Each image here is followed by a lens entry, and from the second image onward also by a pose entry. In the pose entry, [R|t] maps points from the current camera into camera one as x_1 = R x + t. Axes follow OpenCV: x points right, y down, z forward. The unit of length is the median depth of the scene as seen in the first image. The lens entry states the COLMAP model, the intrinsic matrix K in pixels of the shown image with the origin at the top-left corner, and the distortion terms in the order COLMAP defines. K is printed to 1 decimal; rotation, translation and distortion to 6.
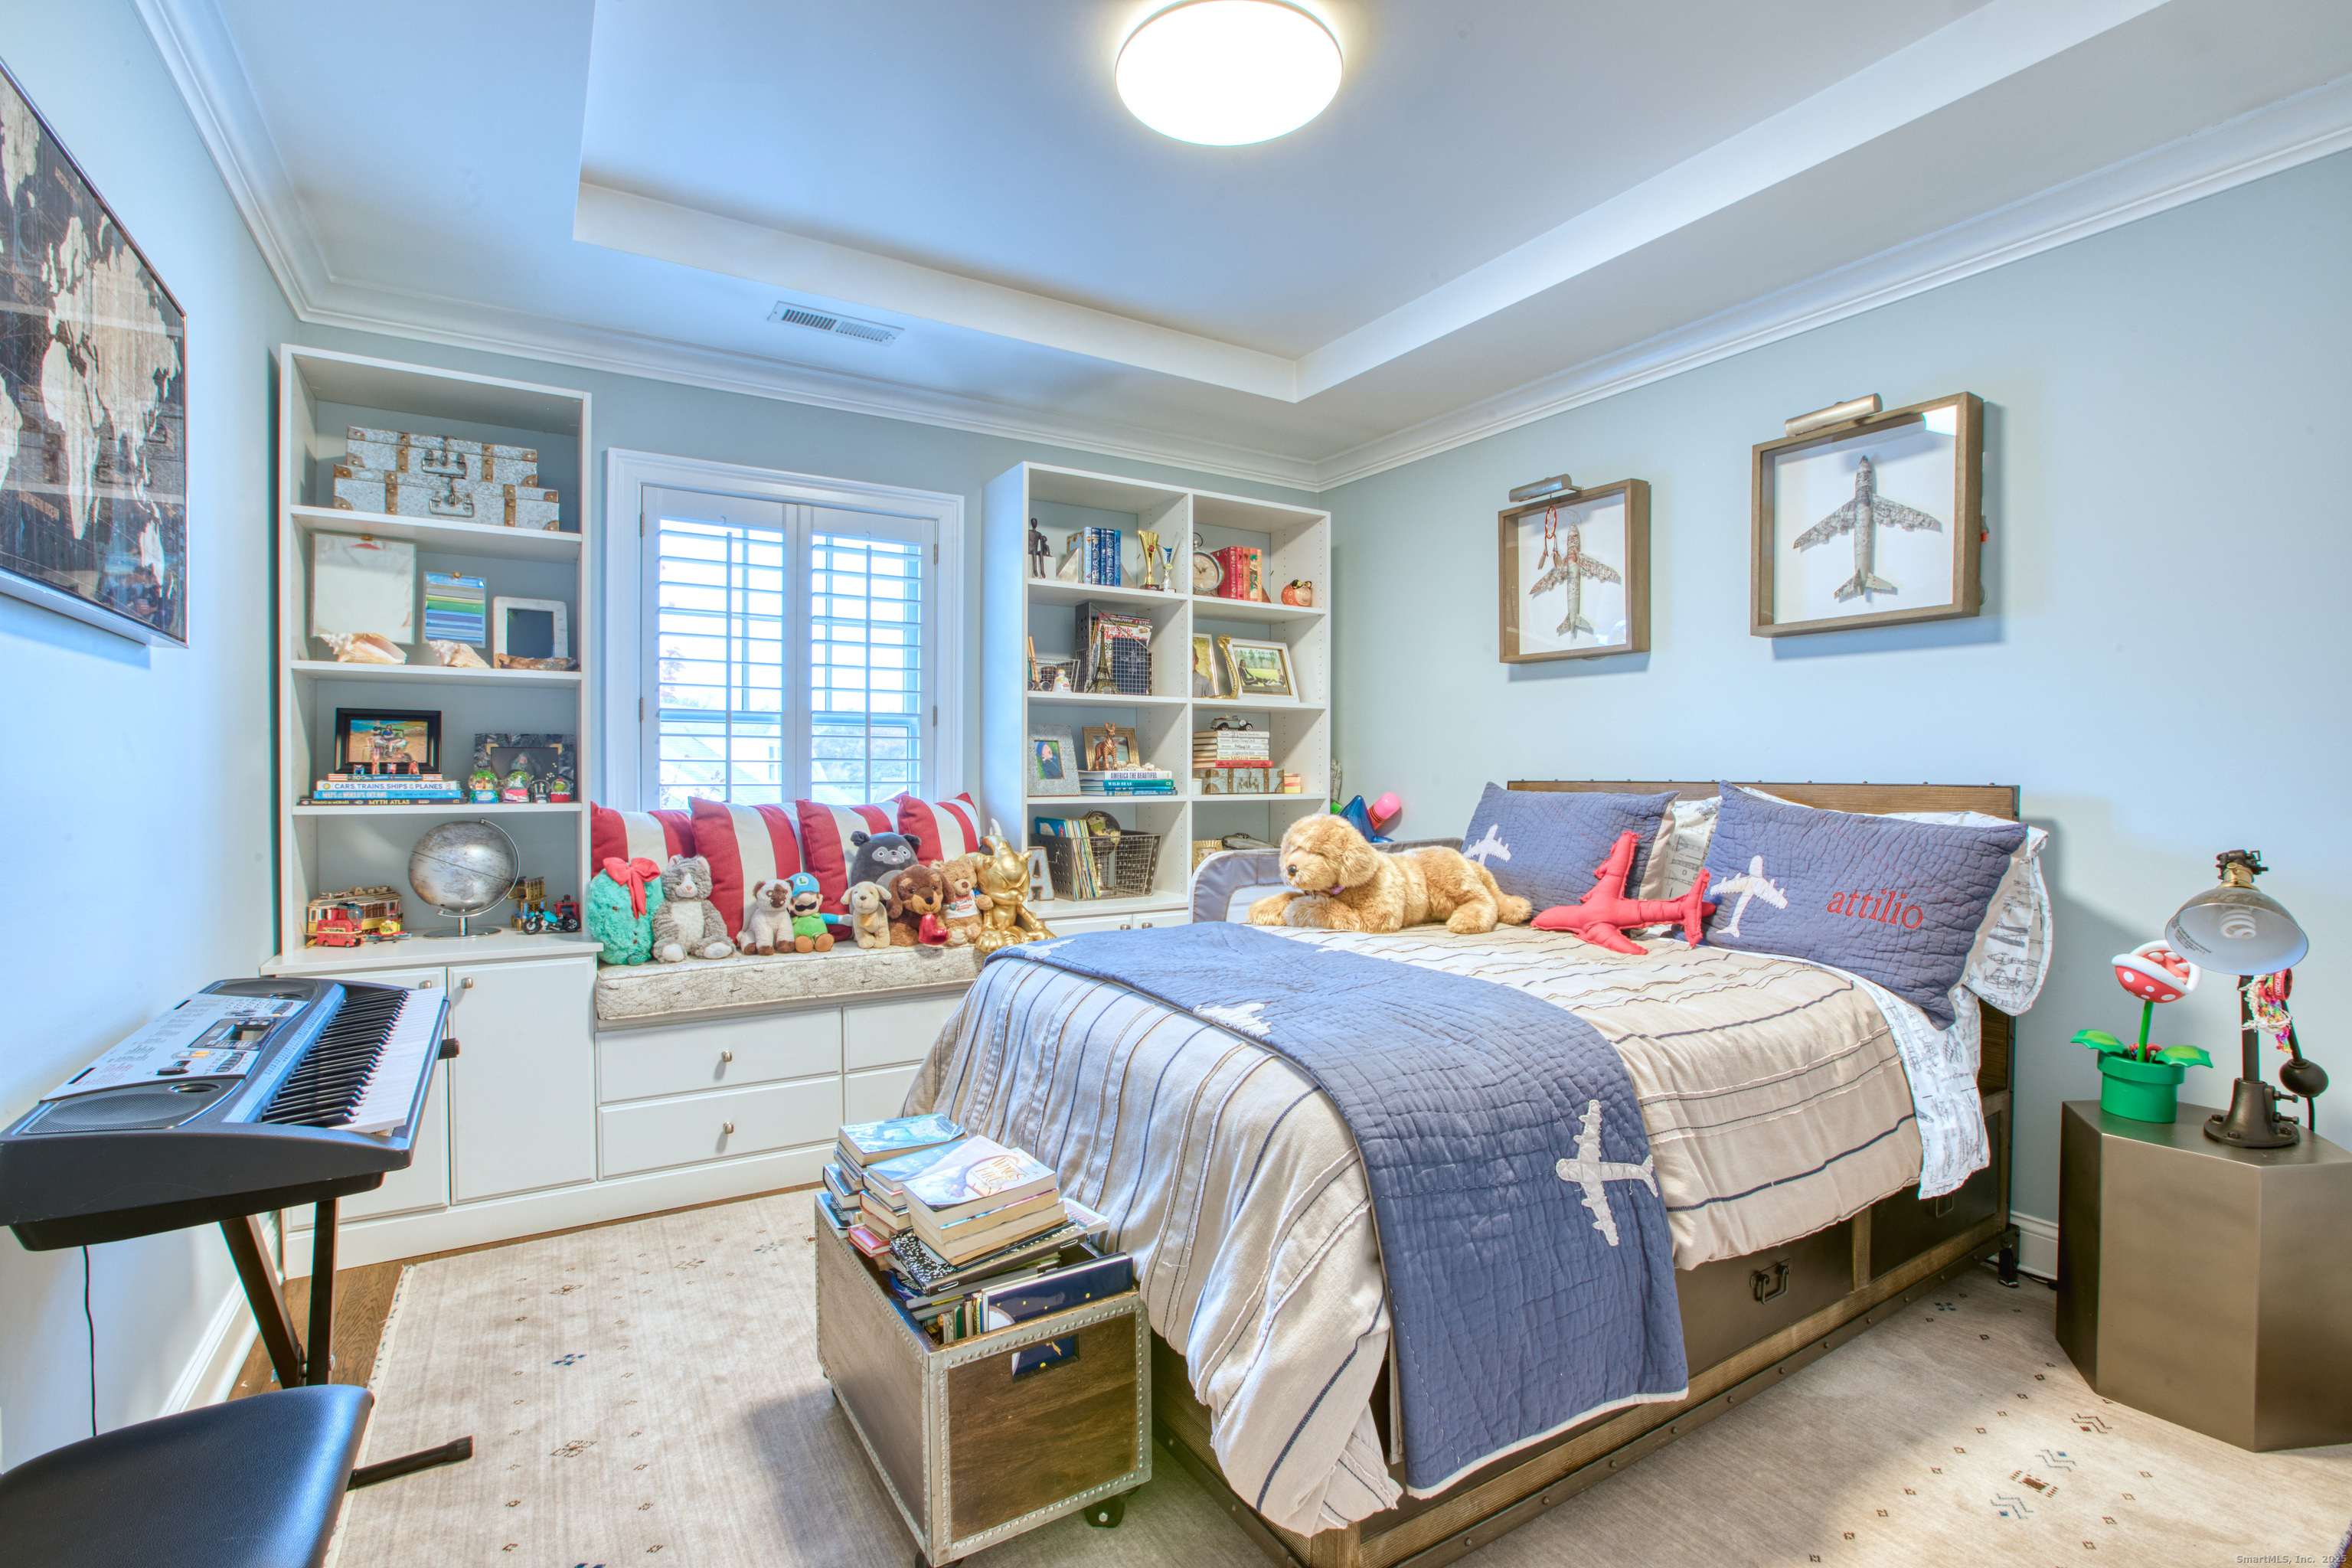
lens RADIAL K [[1065.0, 0, 1178.7], [0, 1065.0, 777.0], [0, 0, 1]] dist [-0.019549, 0.001395]
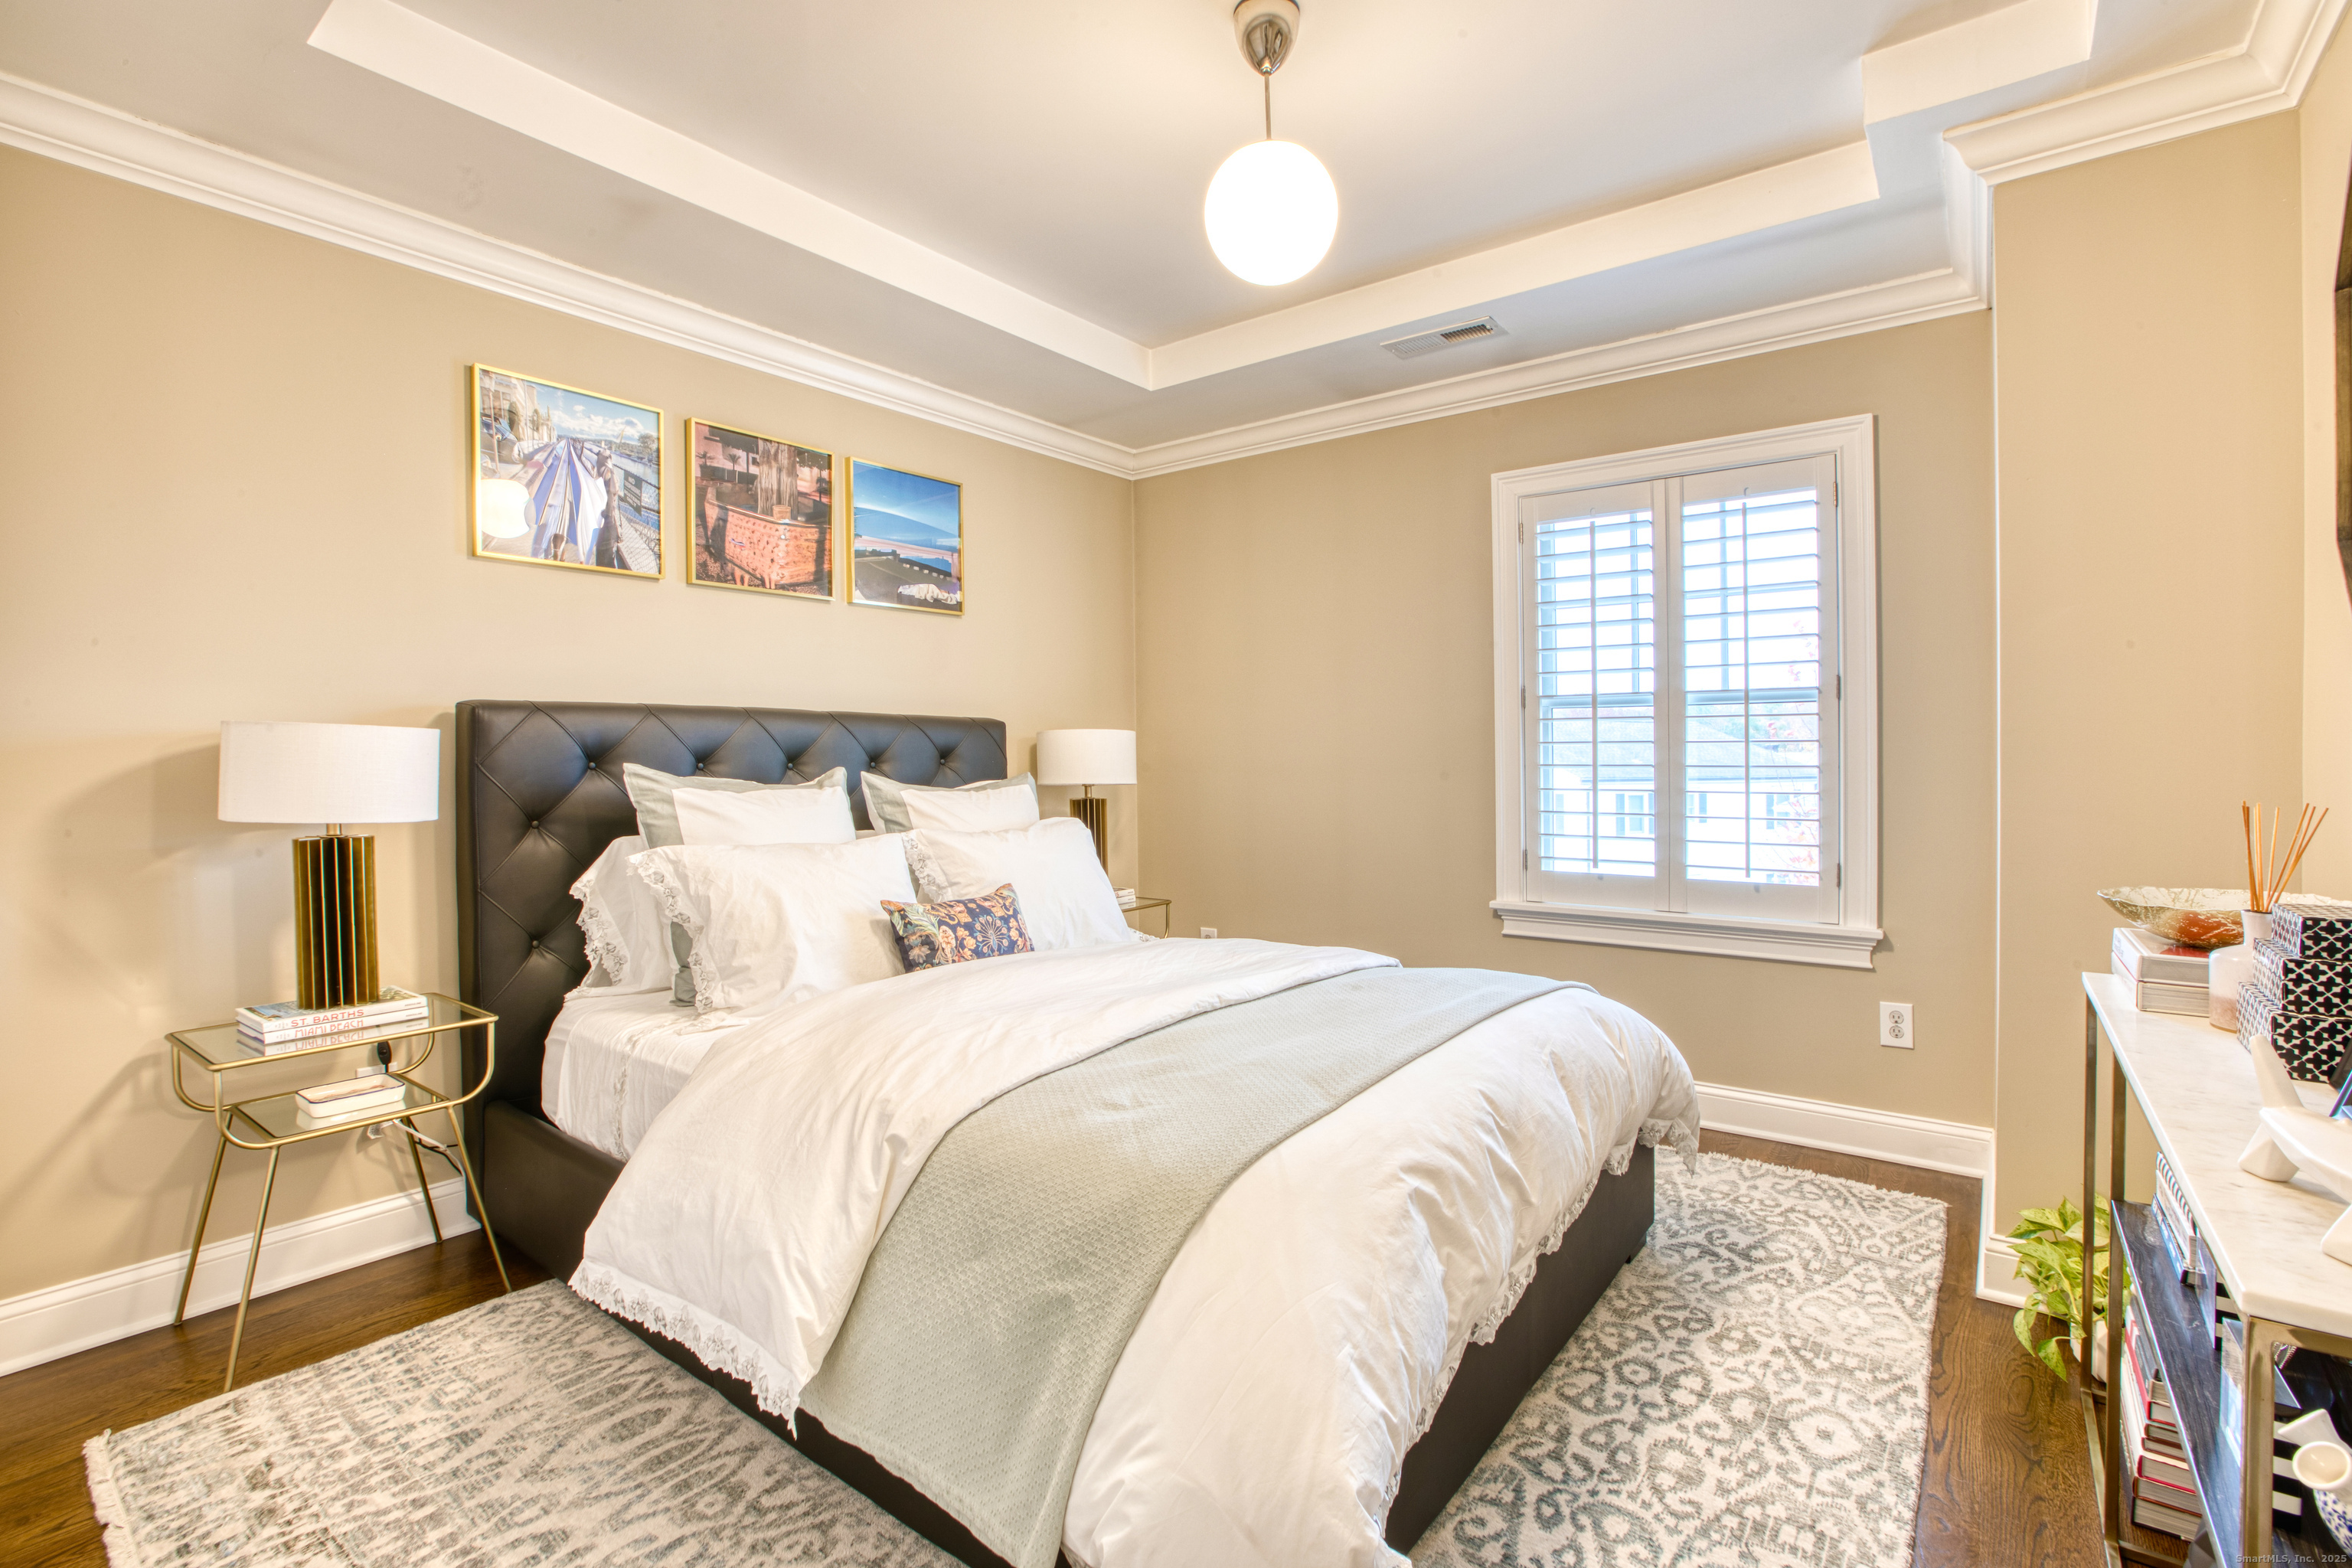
lens RADIAL K [[1065.0, 0, 1174.5], [0, 1065.0, 761.0], [0, 0, 1]] dist [-0.019549, 0.001395]
pose [[0.360778, 0.016180, -0.932511, 0.475395], [-0.012649, 0.999842, 0.012455, -0.006334], [0.932566, 0.007302, 0.360926, 0.291034]]
